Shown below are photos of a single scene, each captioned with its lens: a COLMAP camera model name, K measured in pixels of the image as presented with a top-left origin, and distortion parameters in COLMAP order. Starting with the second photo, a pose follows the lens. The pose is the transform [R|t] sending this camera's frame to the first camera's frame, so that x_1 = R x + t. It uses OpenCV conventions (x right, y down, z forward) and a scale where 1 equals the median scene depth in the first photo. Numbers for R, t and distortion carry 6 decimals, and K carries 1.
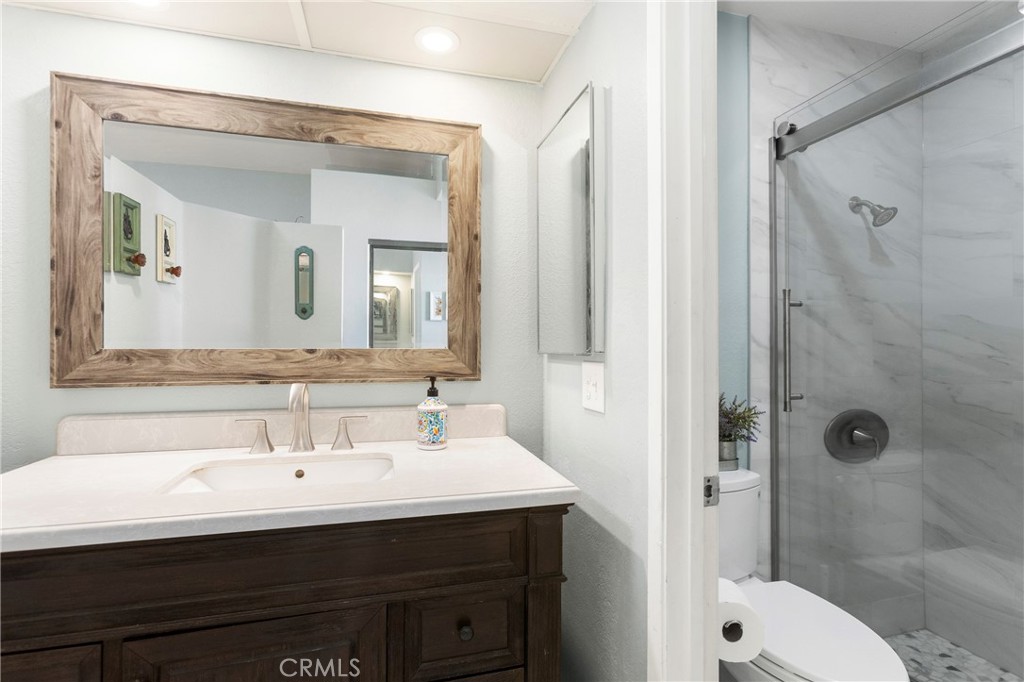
lens RADIAL K [[486.6, 0, 511.6], [0, 486.6, 340.6], [0, 0, 1]] dist [0.003763, 0.004499]
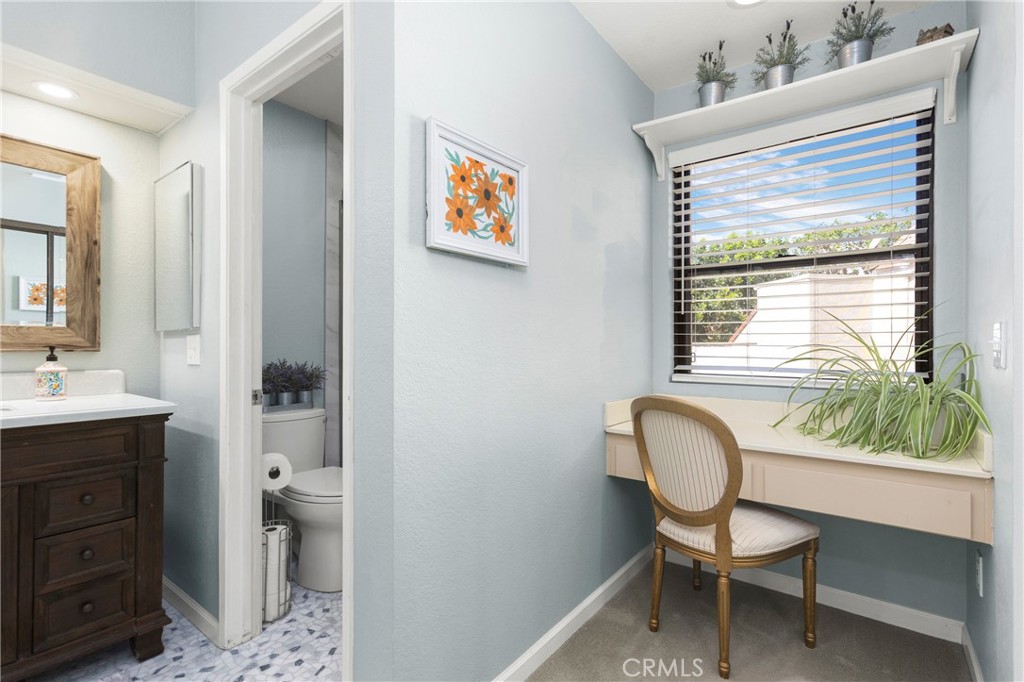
lens RADIAL K [[486.6, 0, 510.0], [0, 486.6, 343.3], [0, 0, 1]] dist [0.003763, 0.004499]
pose [[0.802660, 0.001426, 0.596435, 0.039955], [-0.000933, 0.999999, -0.001136, 0.062455], [-0.596436, 0.000355, 0.802660, -0.760034]]
